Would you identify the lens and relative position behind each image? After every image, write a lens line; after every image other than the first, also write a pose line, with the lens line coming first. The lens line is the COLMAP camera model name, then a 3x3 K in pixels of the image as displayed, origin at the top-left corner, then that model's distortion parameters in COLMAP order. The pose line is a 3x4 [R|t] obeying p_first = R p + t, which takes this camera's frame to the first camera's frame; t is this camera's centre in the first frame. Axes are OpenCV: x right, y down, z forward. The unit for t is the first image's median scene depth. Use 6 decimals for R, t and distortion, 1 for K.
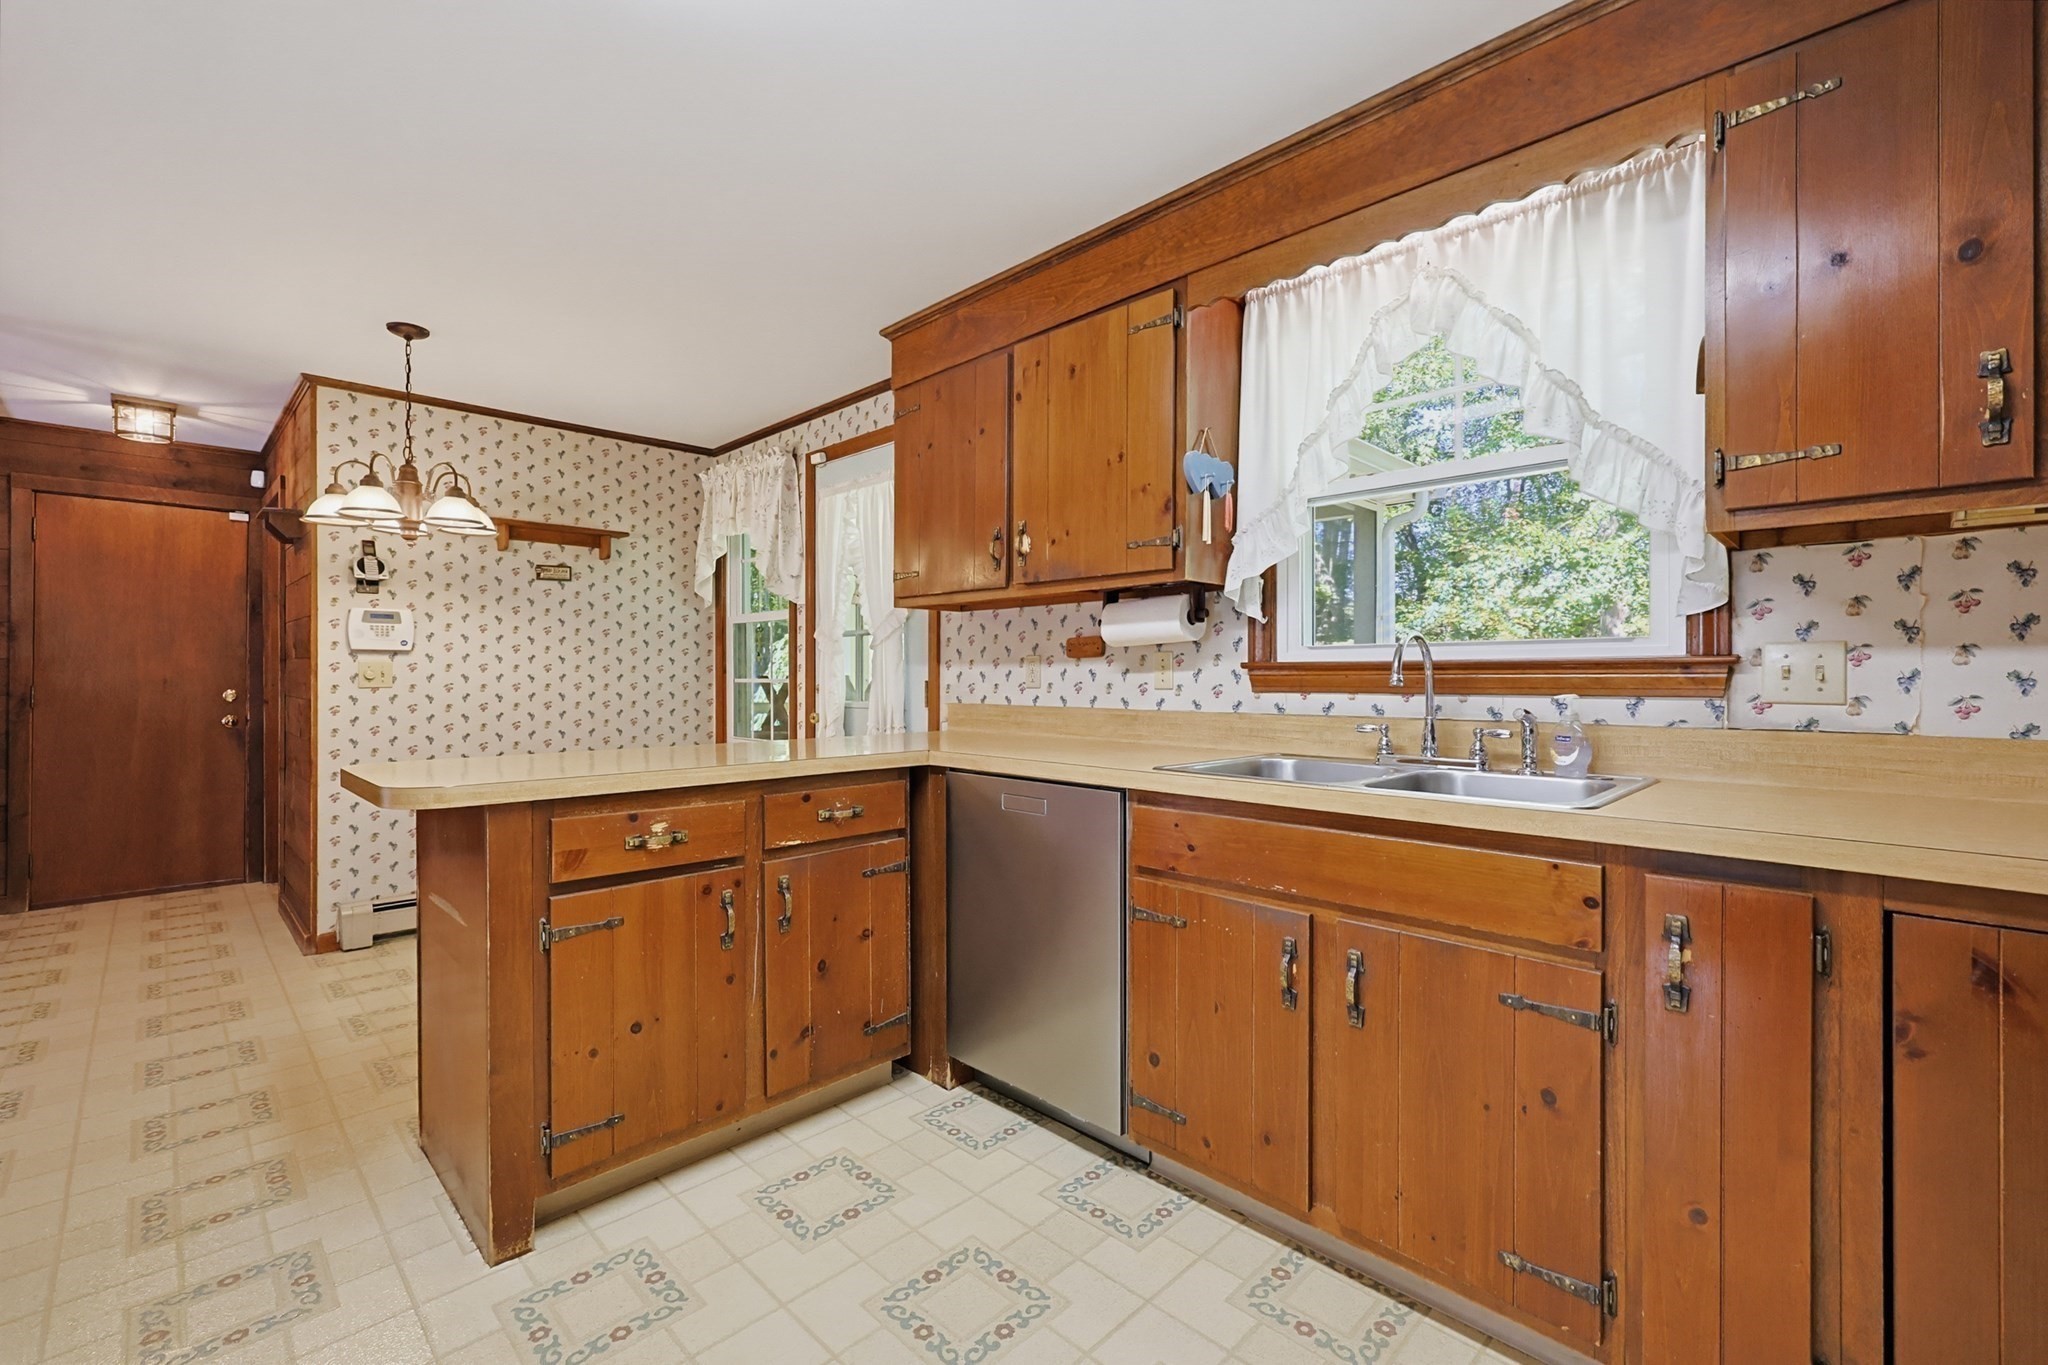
lens RADIAL K [[875.5, 0, 1016.0], [0, 875.5, 673.8], [0, 0, 1]] dist [-0.005151, 0.001569]
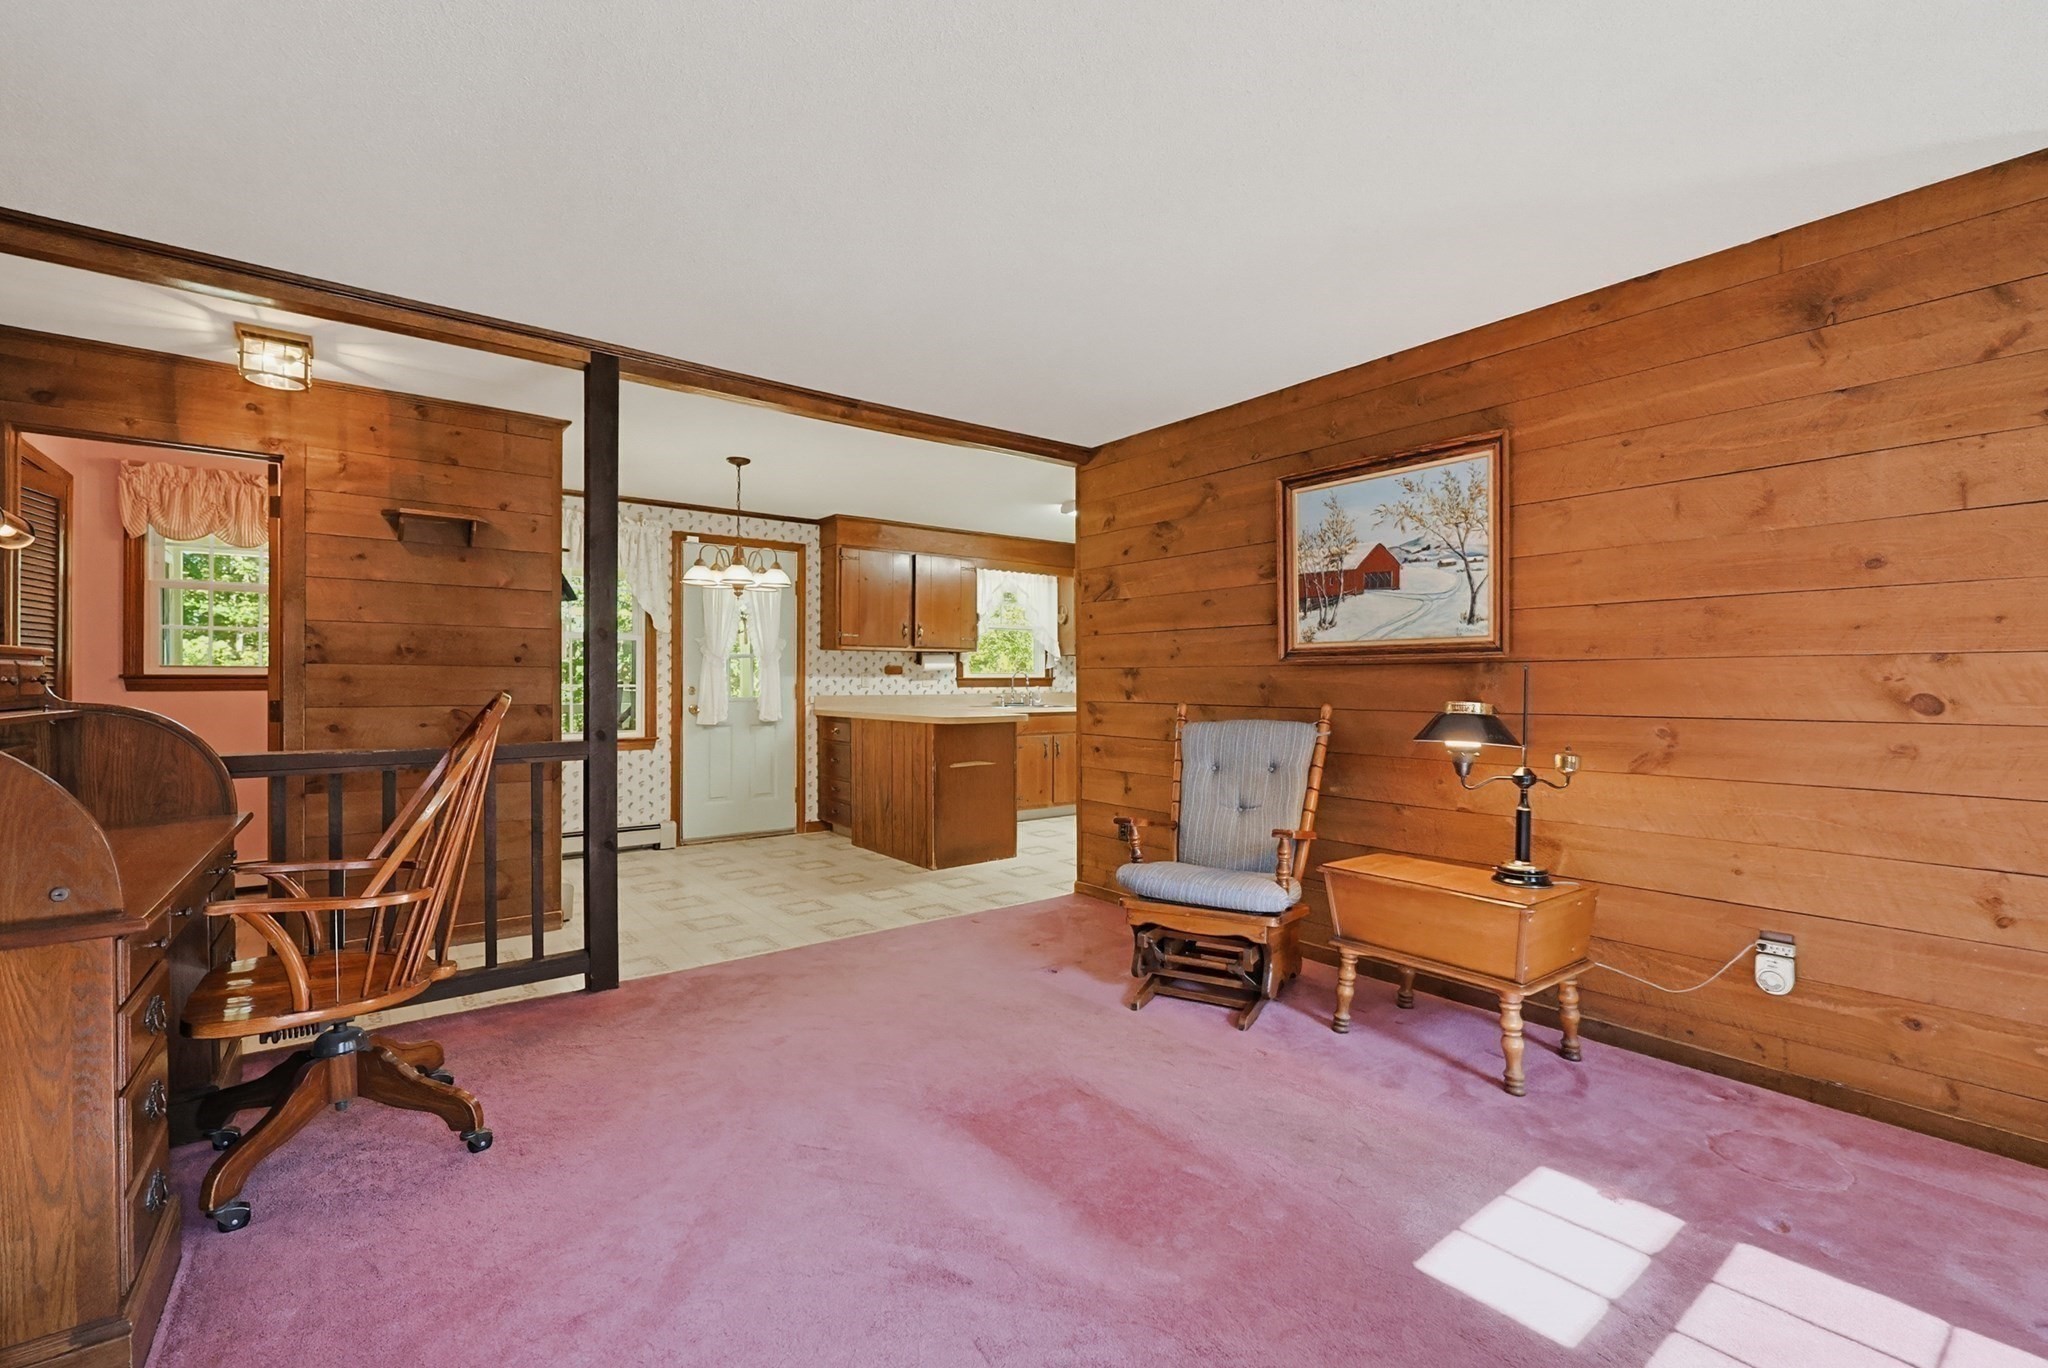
lens RADIAL K [[875.5, 0, 1027.8], [0, 875.5, 682.8], [0, 0, 1]] dist [-0.005151, 0.001569]
pose [[0.128873, -0.003471, 0.991655, -2.801054], [-0.004693, 0.999981, 0.004110, -0.008631], [-0.991650, -0.005183, 0.128854, 0.368921]]
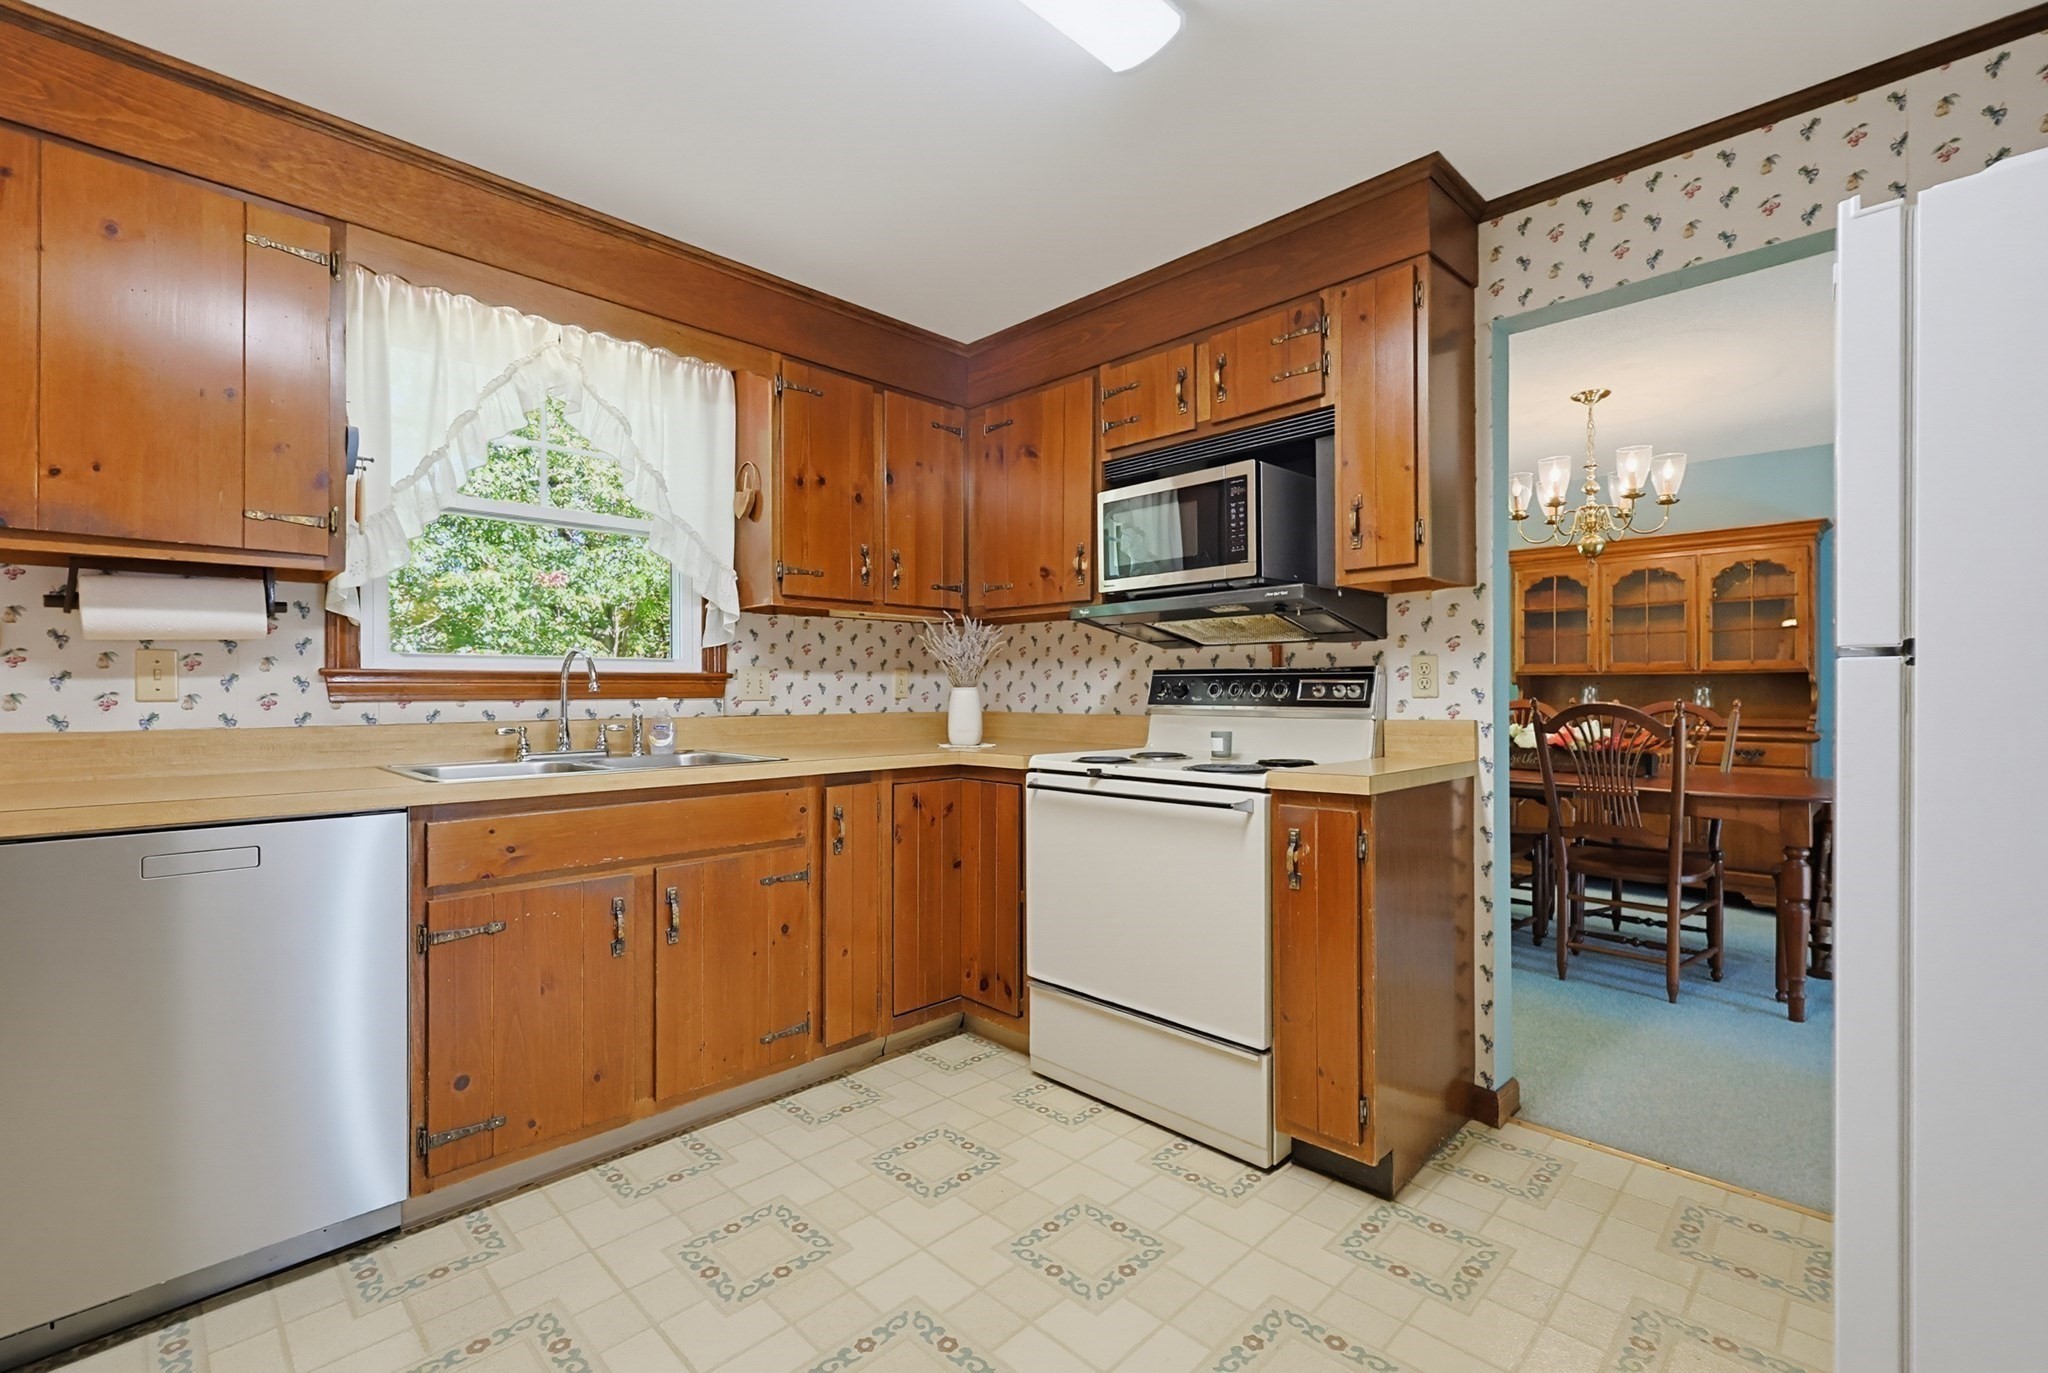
lens RADIAL K [[875.5, 0, 1014.4], [0, 875.5, 691.8], [0, 0, 1]] dist [-0.005151, 0.001569]
pose [[-0.006638, -0.001618, 0.999977, -0.632787], [-0.001247, 0.999998, 0.001610, 0.008649], [-0.999977, -0.001236, -0.006640, 0.319278]]
